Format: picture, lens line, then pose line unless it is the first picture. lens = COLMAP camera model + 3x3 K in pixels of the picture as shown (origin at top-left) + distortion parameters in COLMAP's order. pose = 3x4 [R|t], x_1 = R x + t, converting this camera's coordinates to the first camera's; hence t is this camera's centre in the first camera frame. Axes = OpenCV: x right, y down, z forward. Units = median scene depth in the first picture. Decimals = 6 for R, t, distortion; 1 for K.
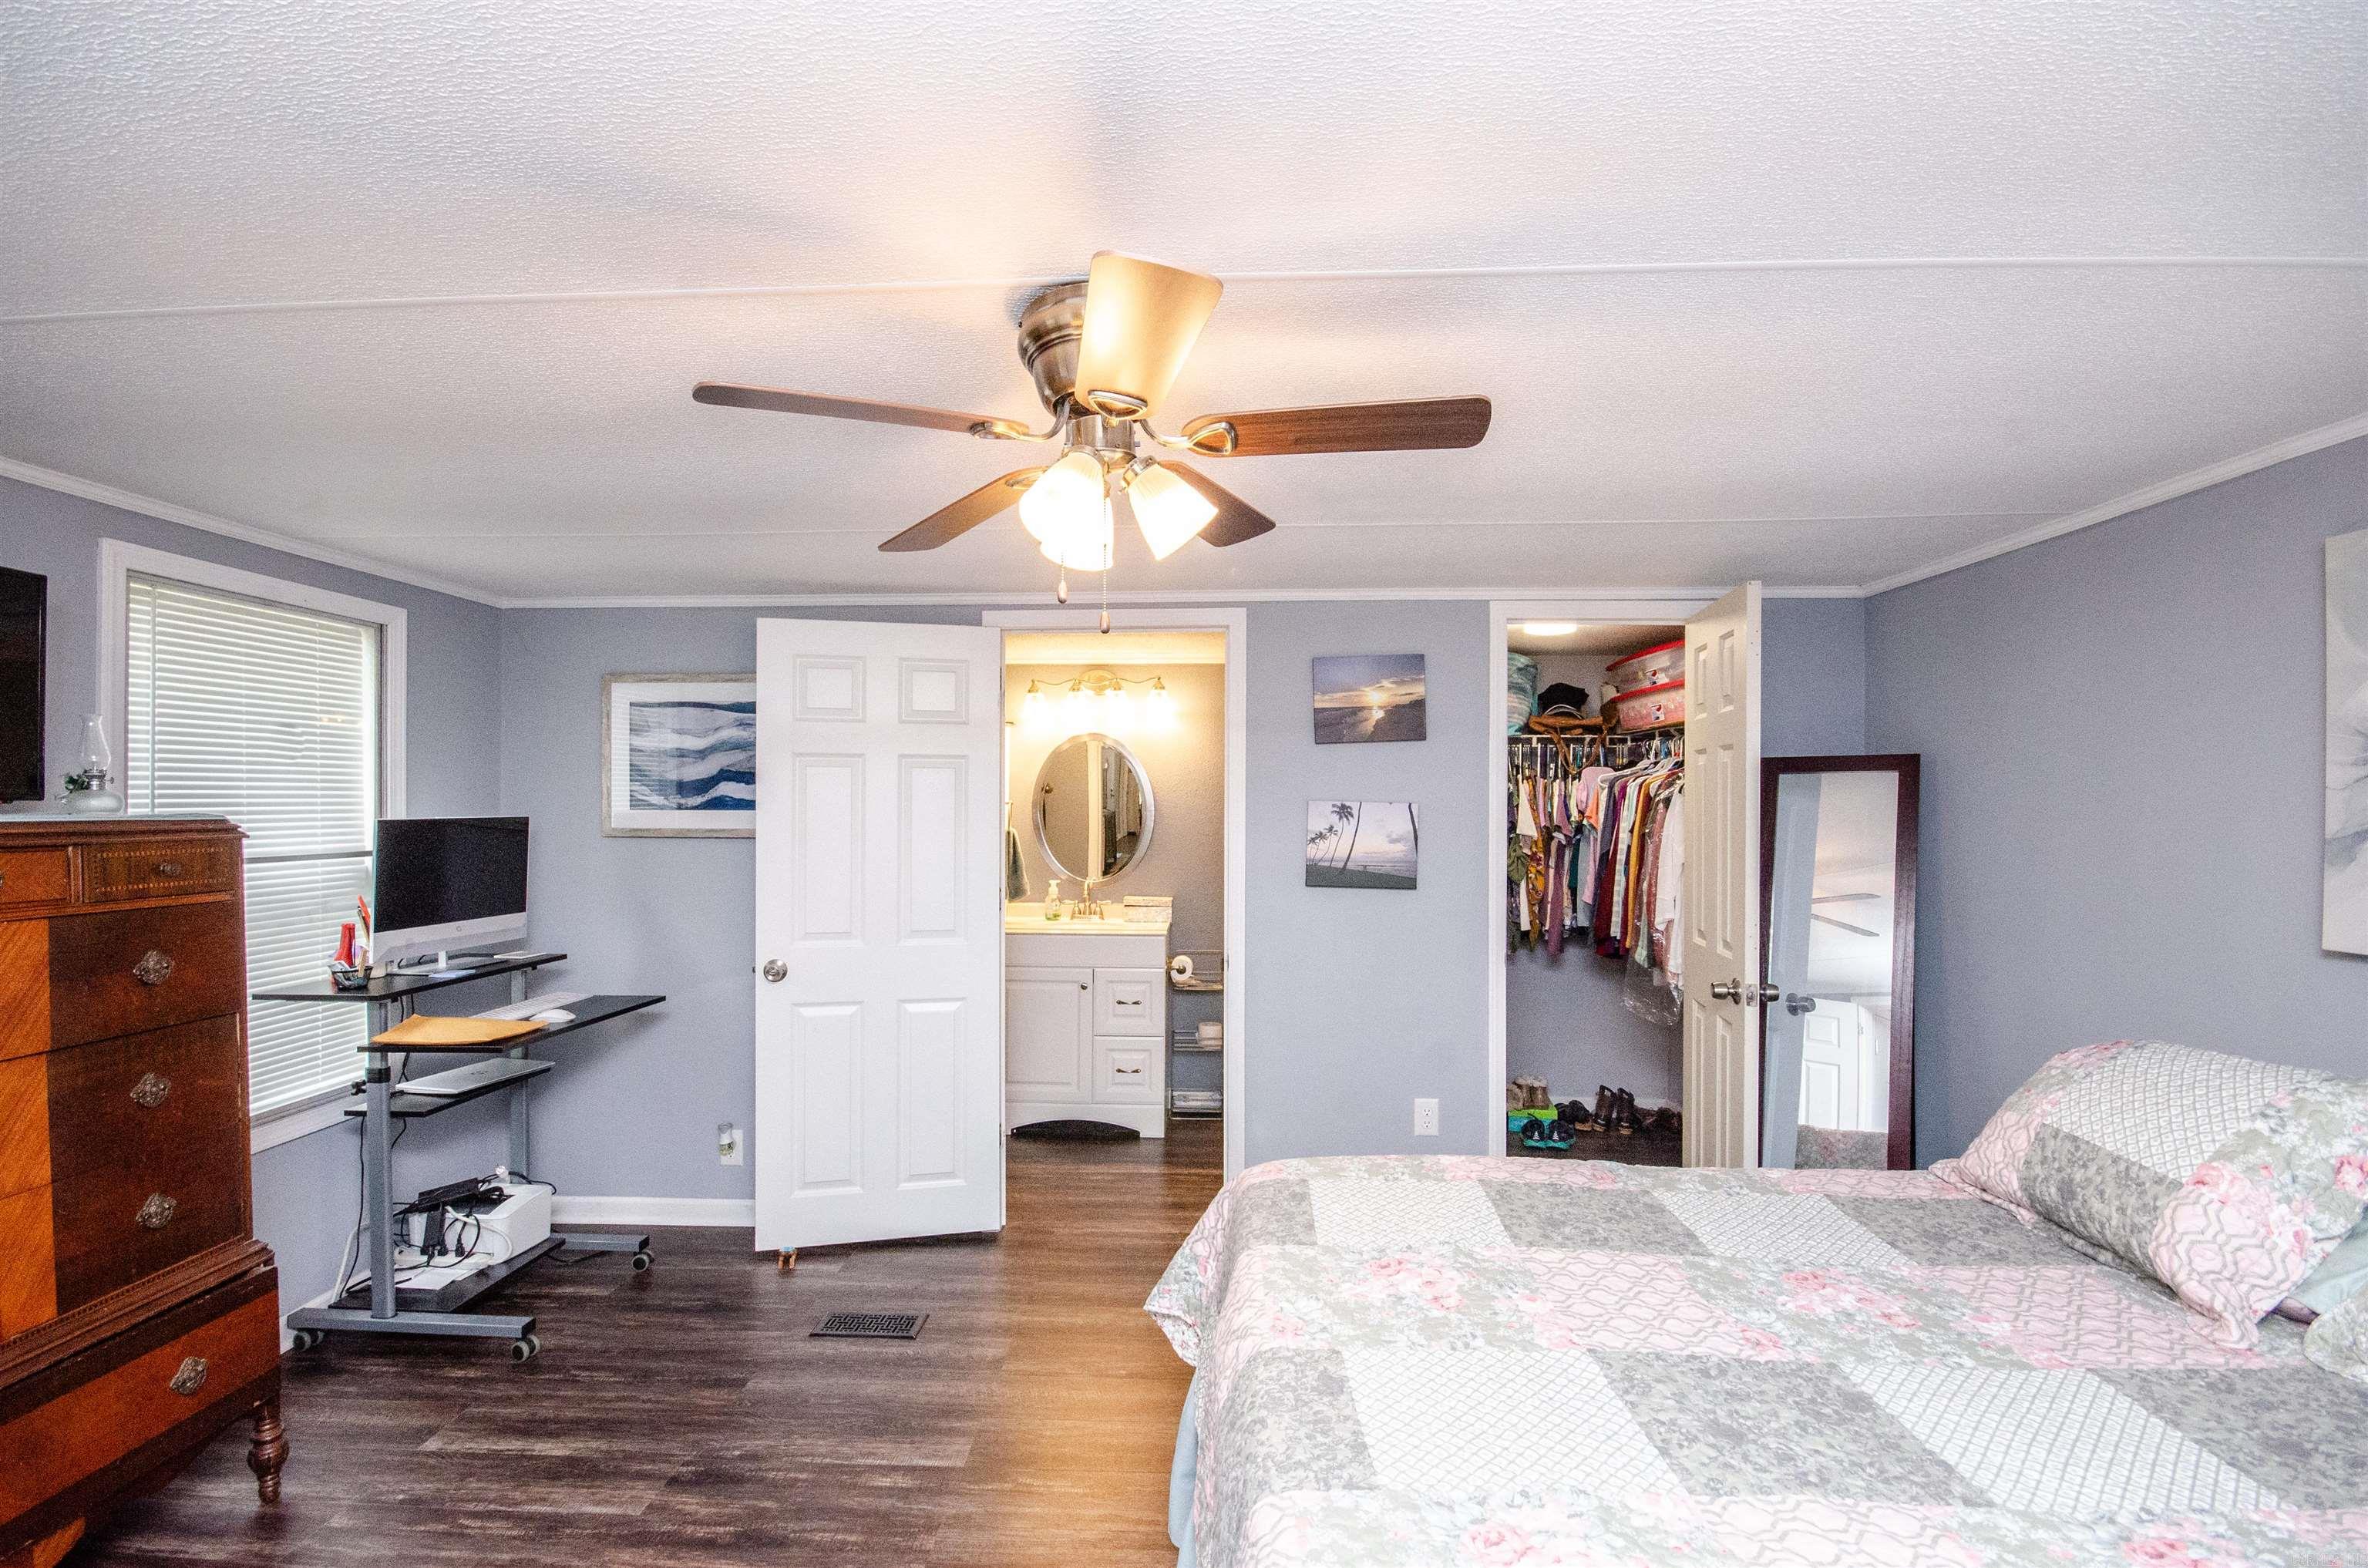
lens RADIAL K [[1030.3, 0, 1167.6], [0, 1030.3, 798.7], [0, 0, 1]] dist [0.003356, -0.011062]
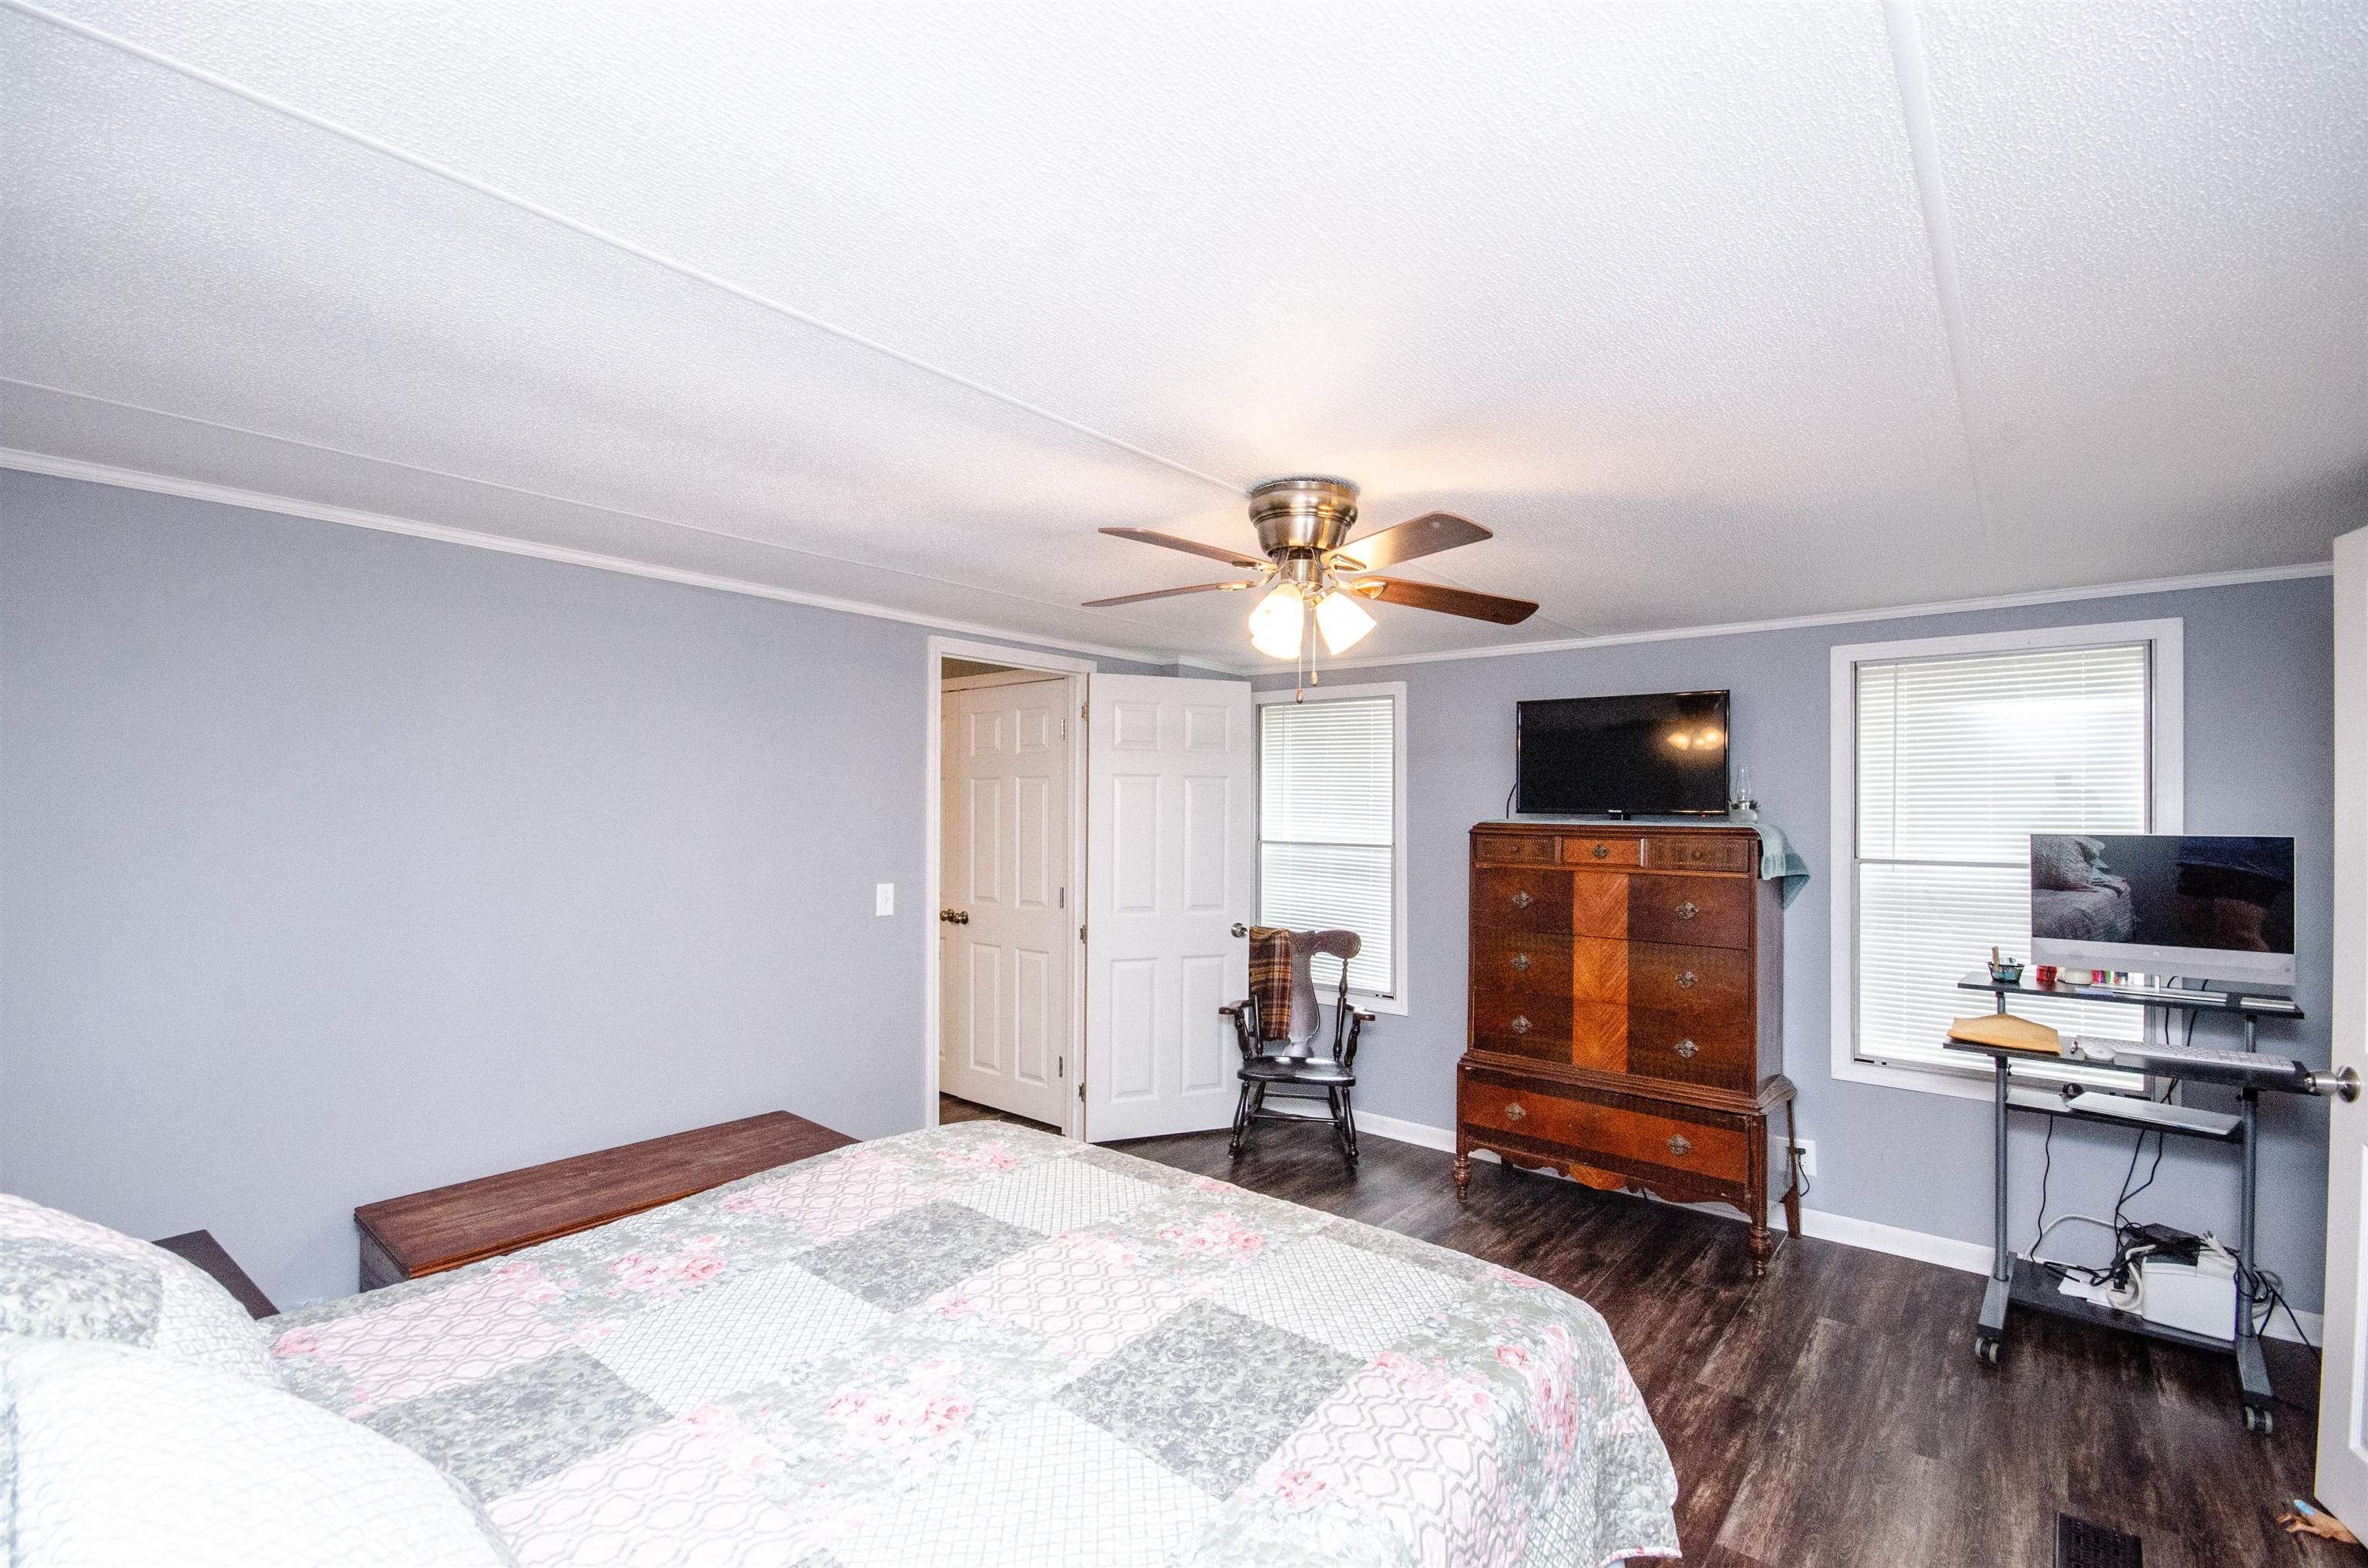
lens RADIAL K [[1030.3, 0, 1167.6], [0, 1030.3, 798.7], [0, 0, 1]] dist [0.003356, -0.011062]
pose [[-0.605580, -0.009945, -0.795723, 0.559776], [-0.000994, 0.999931, -0.011741, -0.002704], [0.795784, -0.006319, -0.605547, 0.785409]]
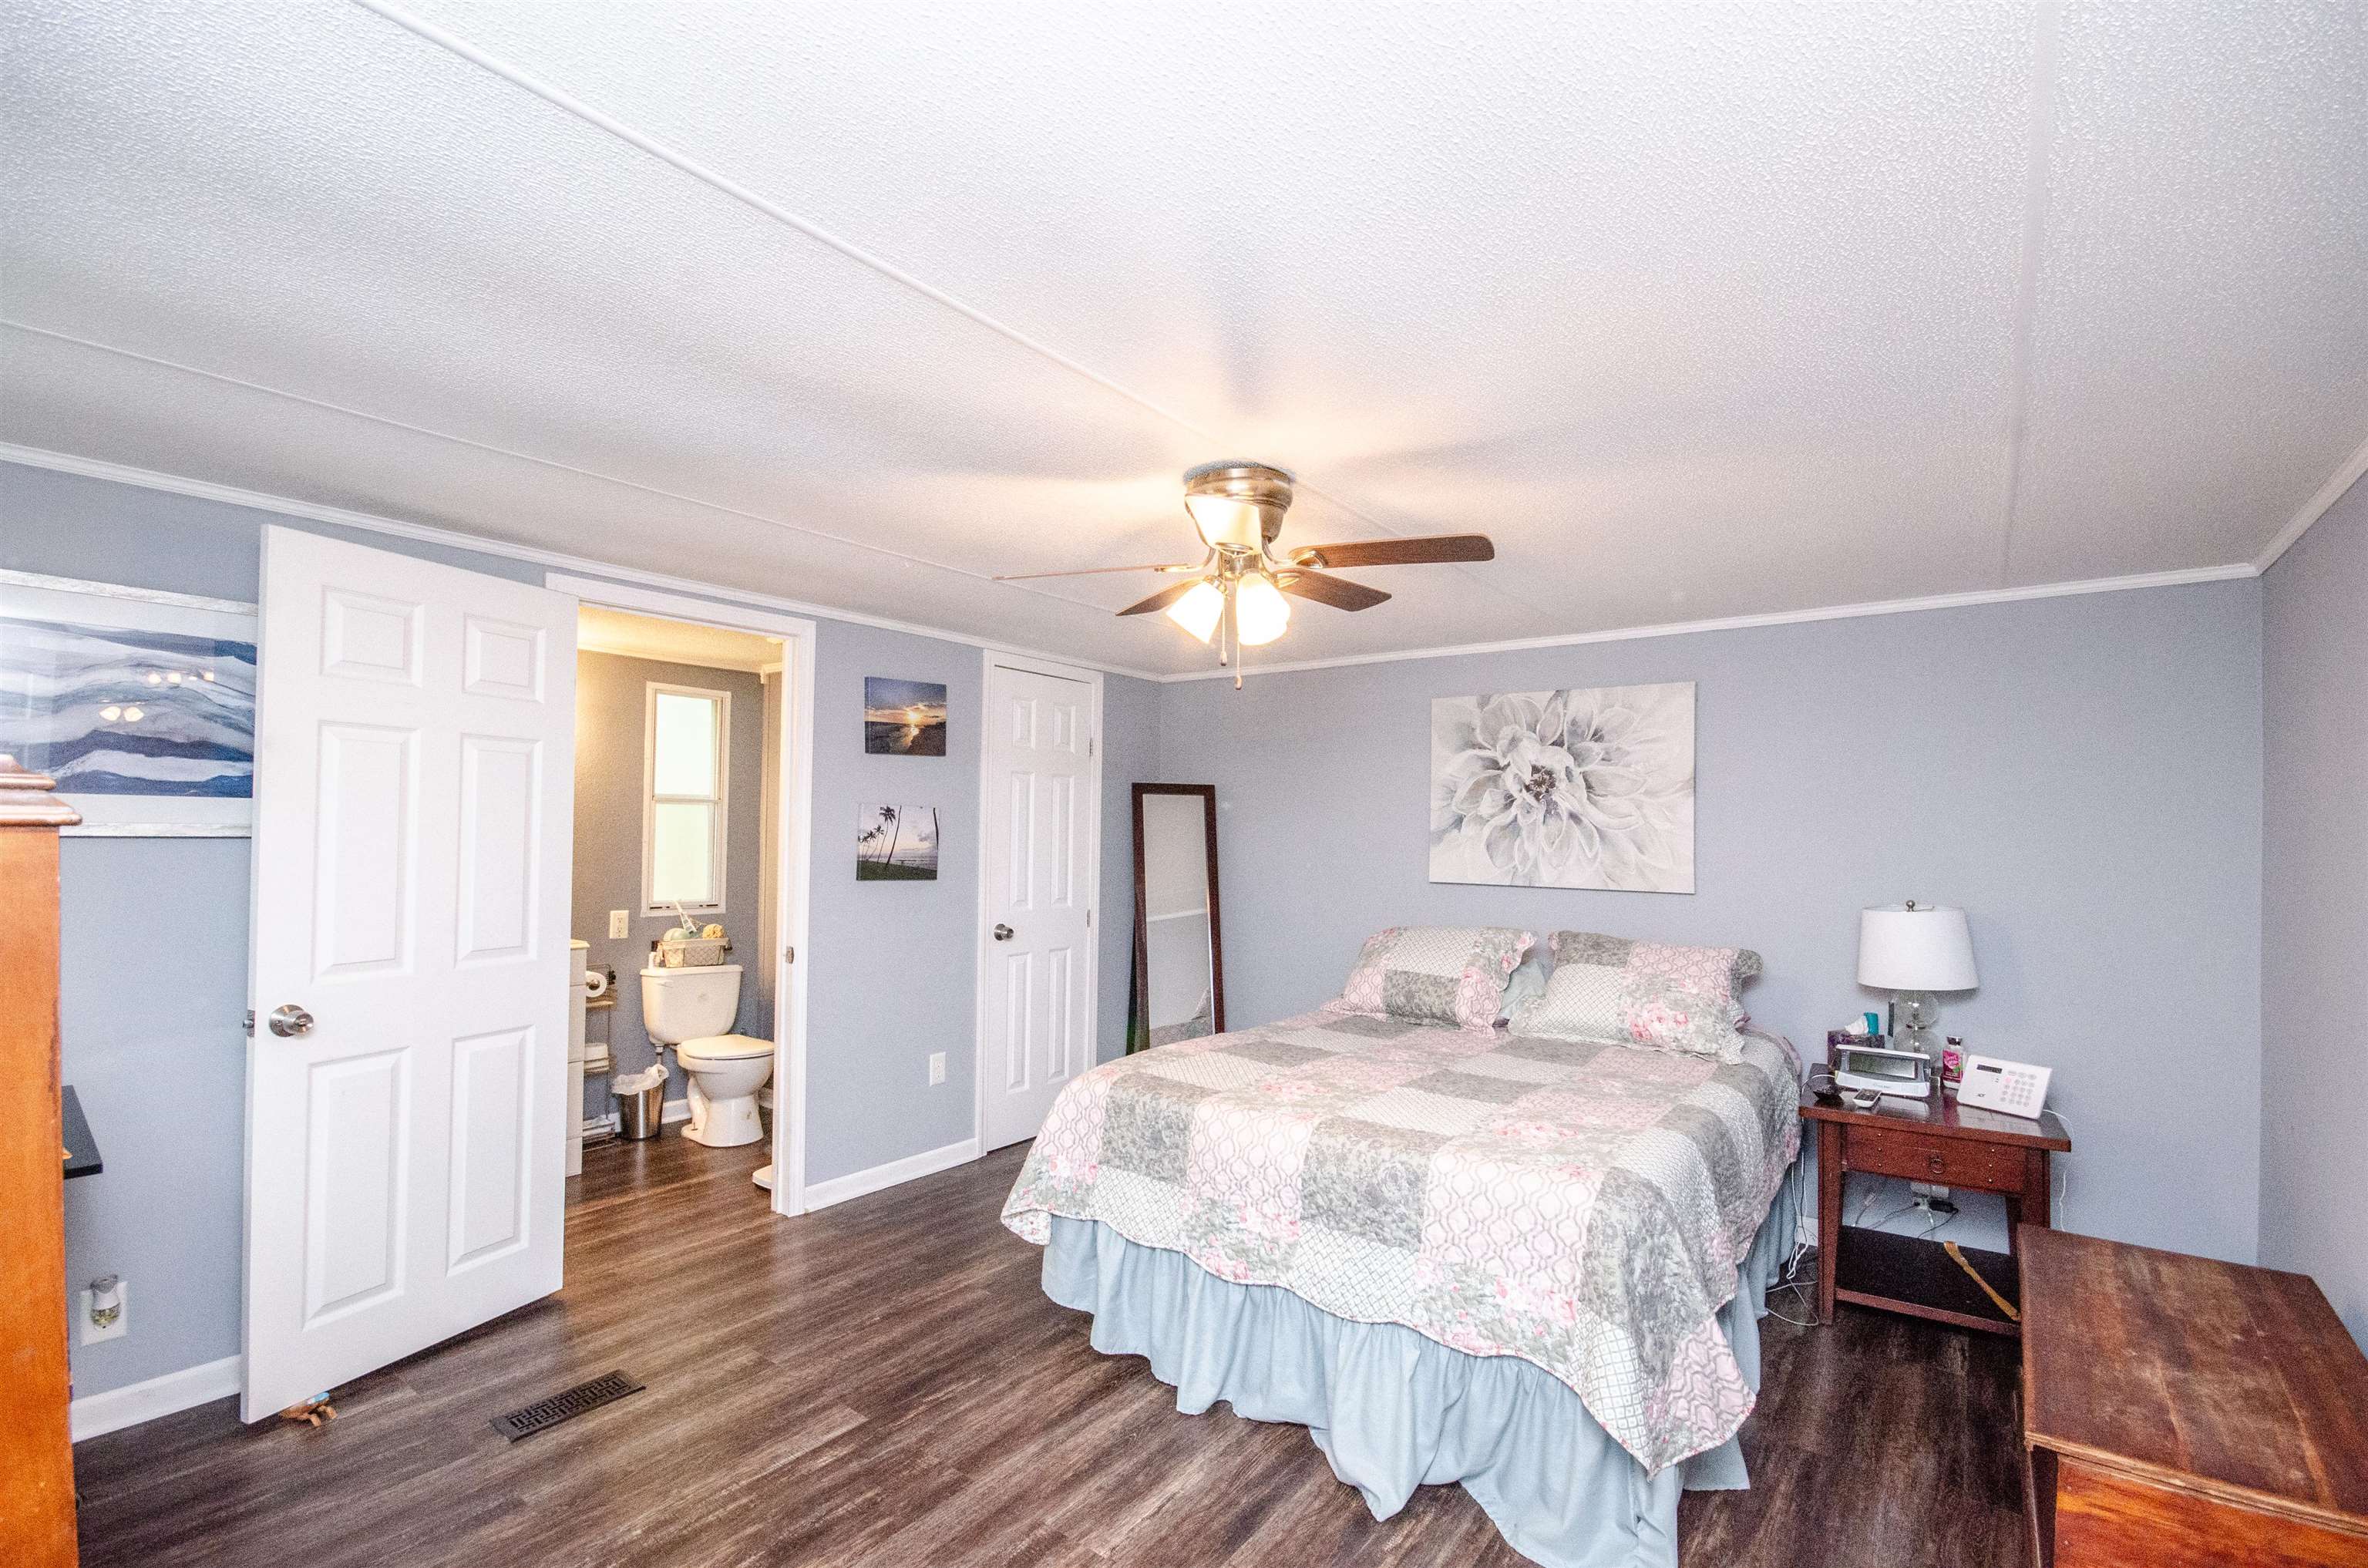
lens RADIAL K [[1030.3, 0, 1167.6], [0, 1030.3, 798.7], [0, 0, 1]] dist [0.003356, -0.011062]
pose [[0.578197, 0.030152, 0.815340, -0.611272], [-0.020758, 0.999537, -0.022243, 0.015549], [-0.815633, -0.004064, 0.578555, 0.089081]]
